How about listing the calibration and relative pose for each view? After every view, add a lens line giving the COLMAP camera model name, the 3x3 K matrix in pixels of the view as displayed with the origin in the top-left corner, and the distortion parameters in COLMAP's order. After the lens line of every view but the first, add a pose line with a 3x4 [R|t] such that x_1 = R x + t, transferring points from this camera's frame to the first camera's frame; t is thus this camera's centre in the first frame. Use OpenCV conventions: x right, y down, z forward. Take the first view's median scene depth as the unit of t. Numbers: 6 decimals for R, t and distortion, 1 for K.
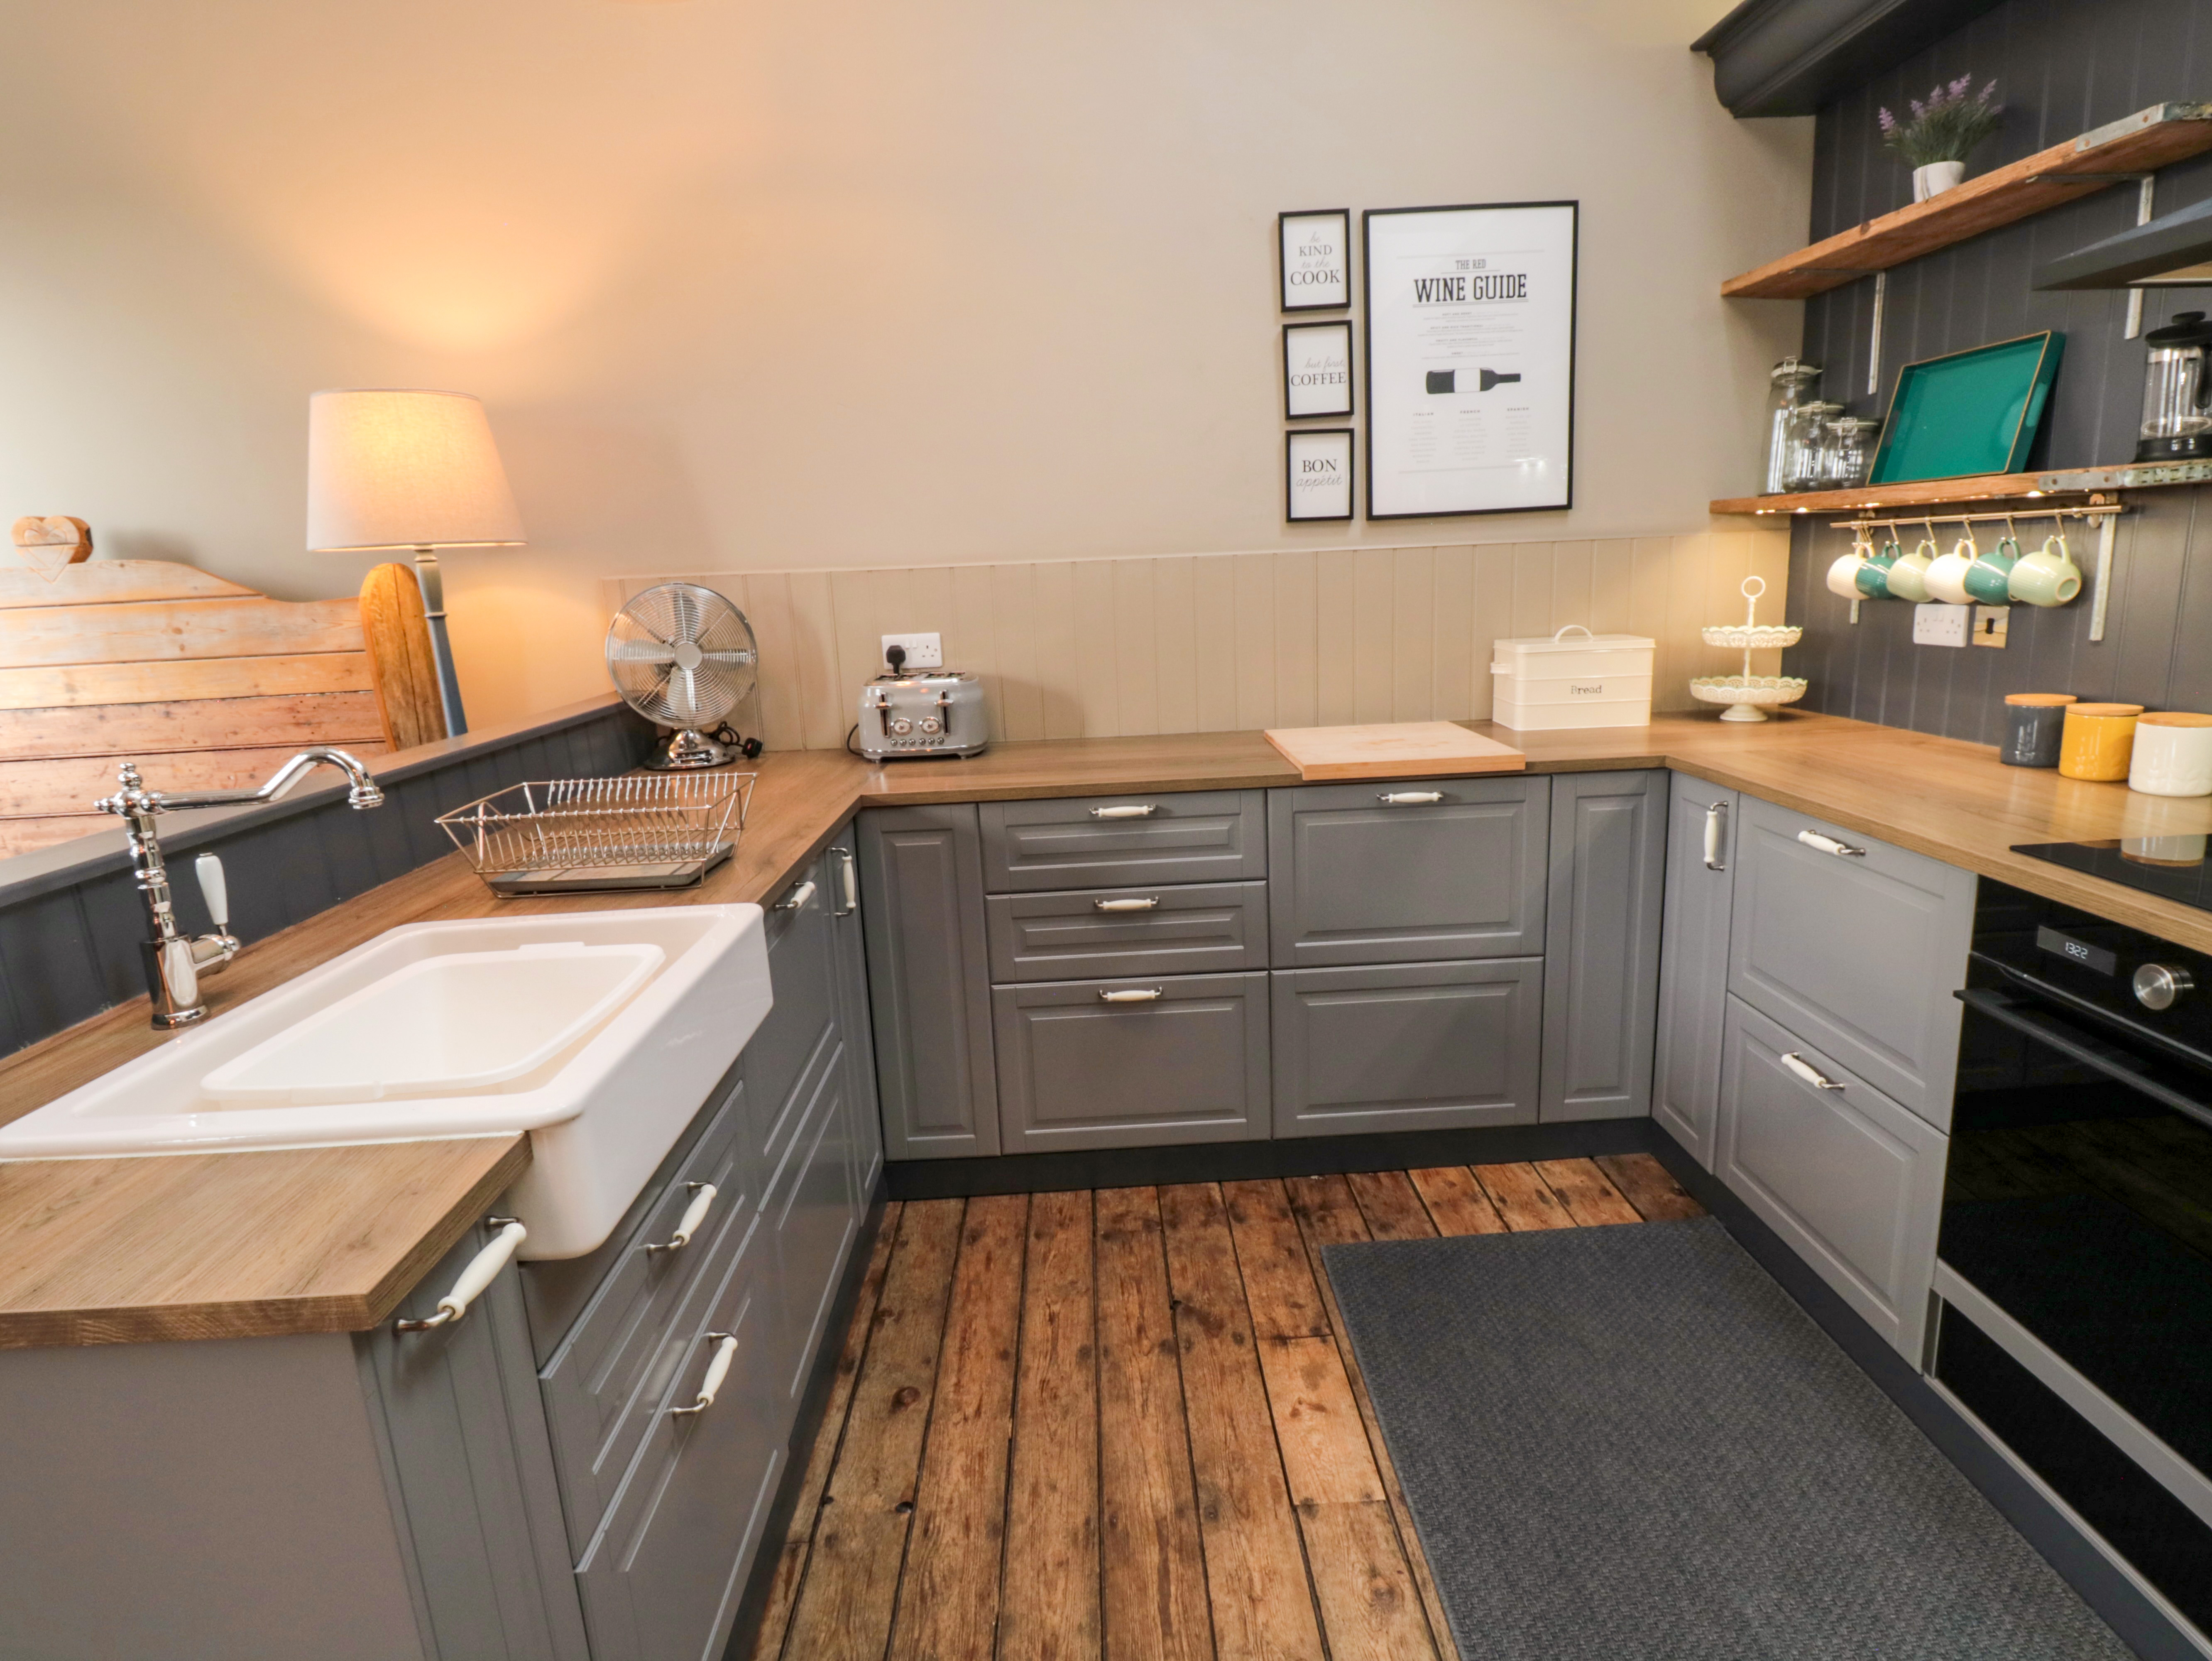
lens RADIAL K [[1157.2, 0, 1132.7], [0, 1157.2, 810.8], [0, 0, 1]] dist [-0.001244, -0.012423]
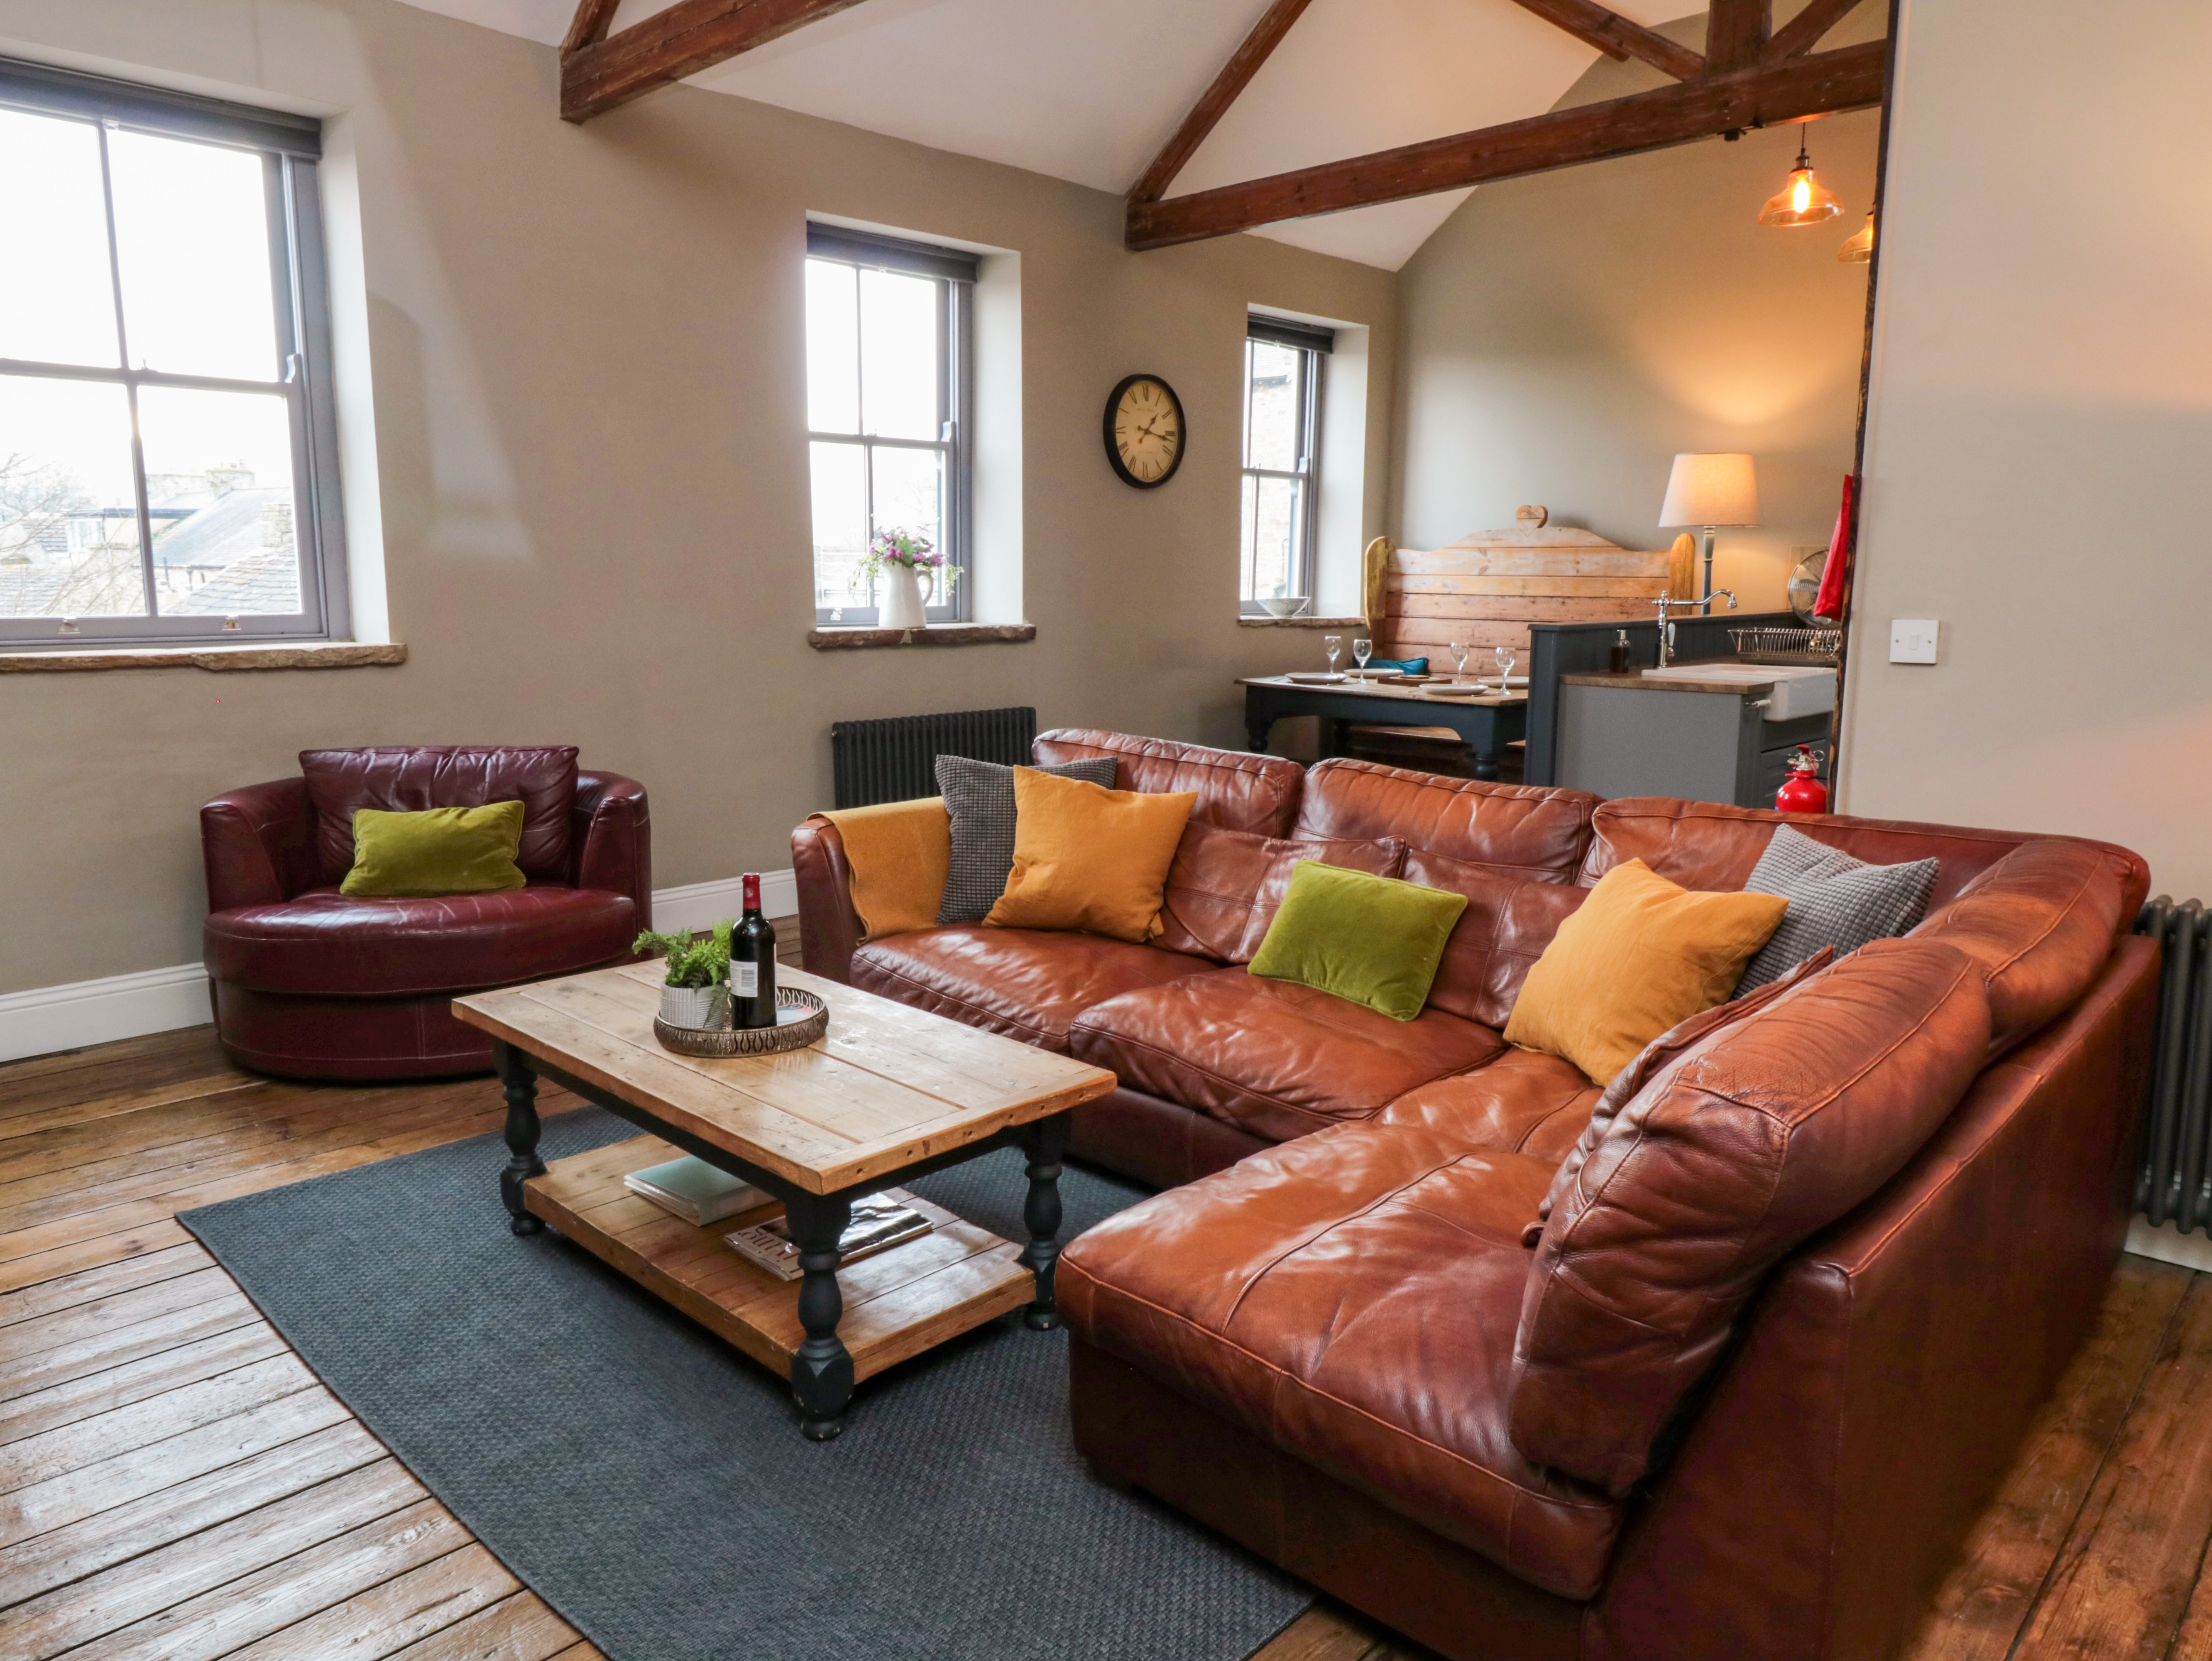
lens RADIAL K [[1480.2, 0, 1123.8], [0, 1480.2, 814.3], [0, 0, 1]] dist [0.001716, -0.004604]
pose [[0.695639, 0.164090, -0.699401, 0.559691], [-0.181734, 0.982093, 0.049657, 0.319589], [0.695025, 0.092562, 0.713003, -1.495226]]
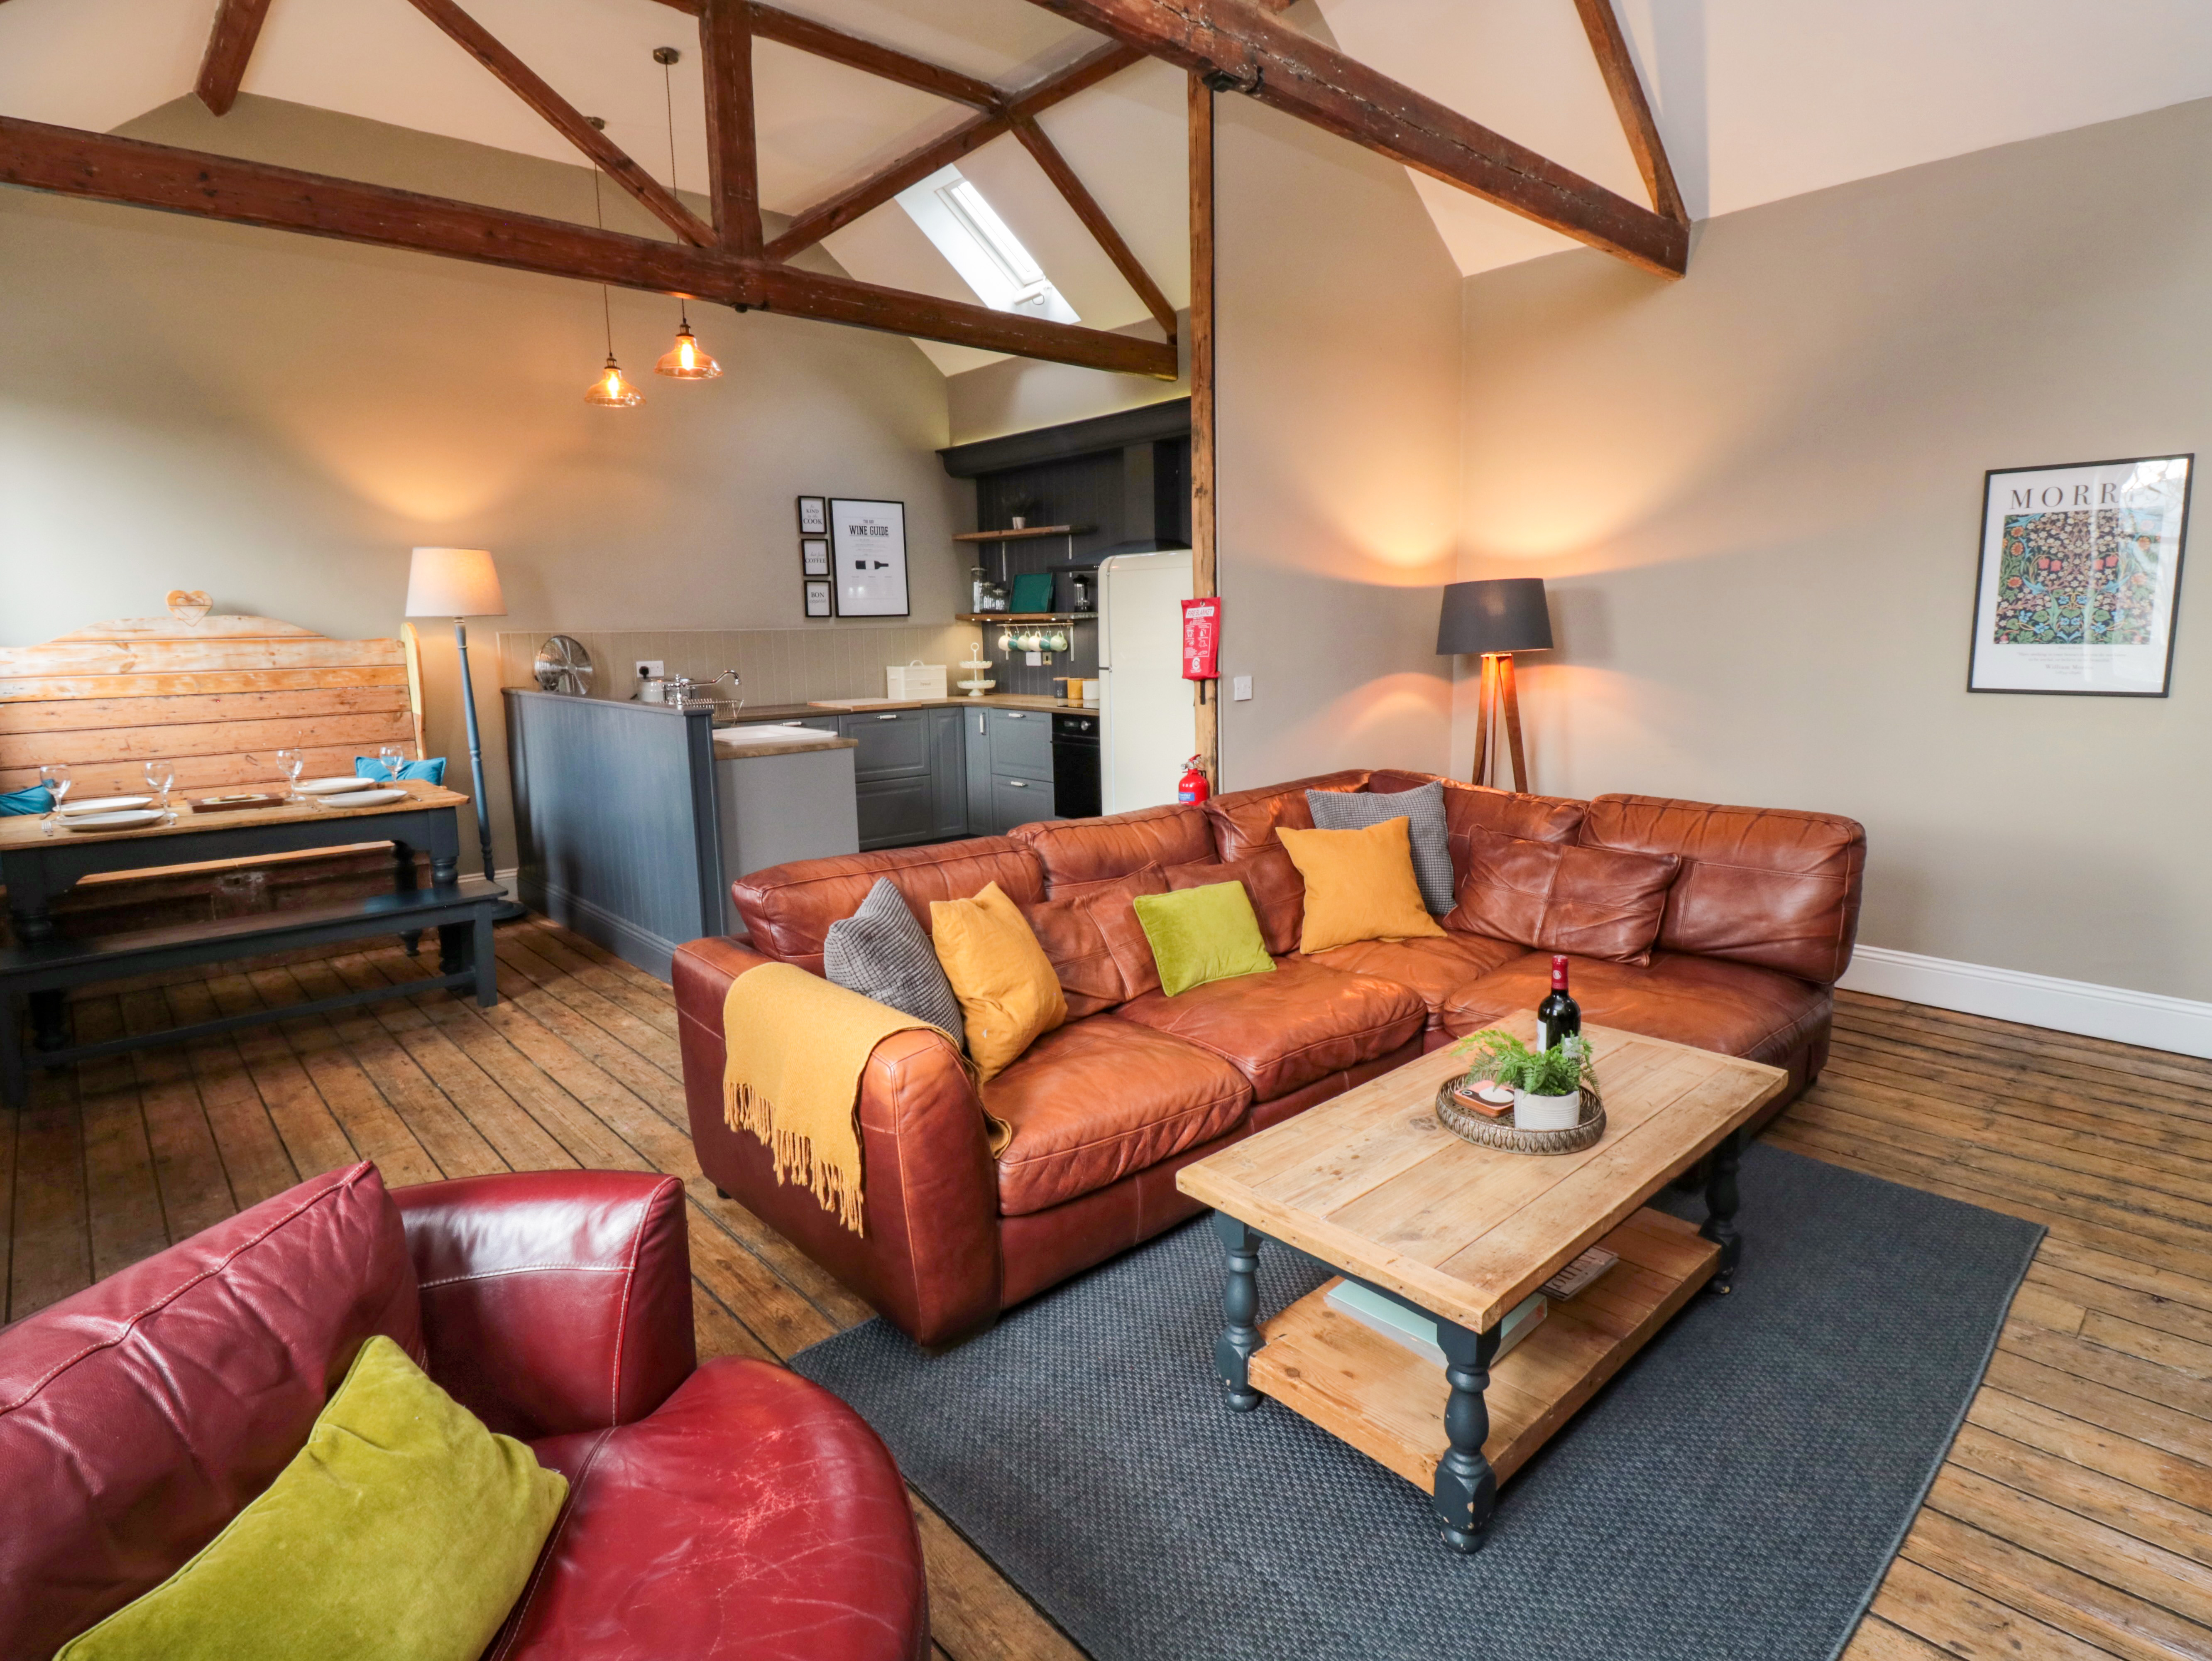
lens RADIAL K [[1157.2, 0, 1137.0], [0, 1157.2, 811.8], [0, 0, 1]] dist [-0.001244, -0.012423]
pose [[0.756660, -0.073937, 0.649614, -1.072551], [0.116615, 0.992915, -0.022820, 0.329979], [-0.643325, 0.093022, 0.759921, -1.414577]]
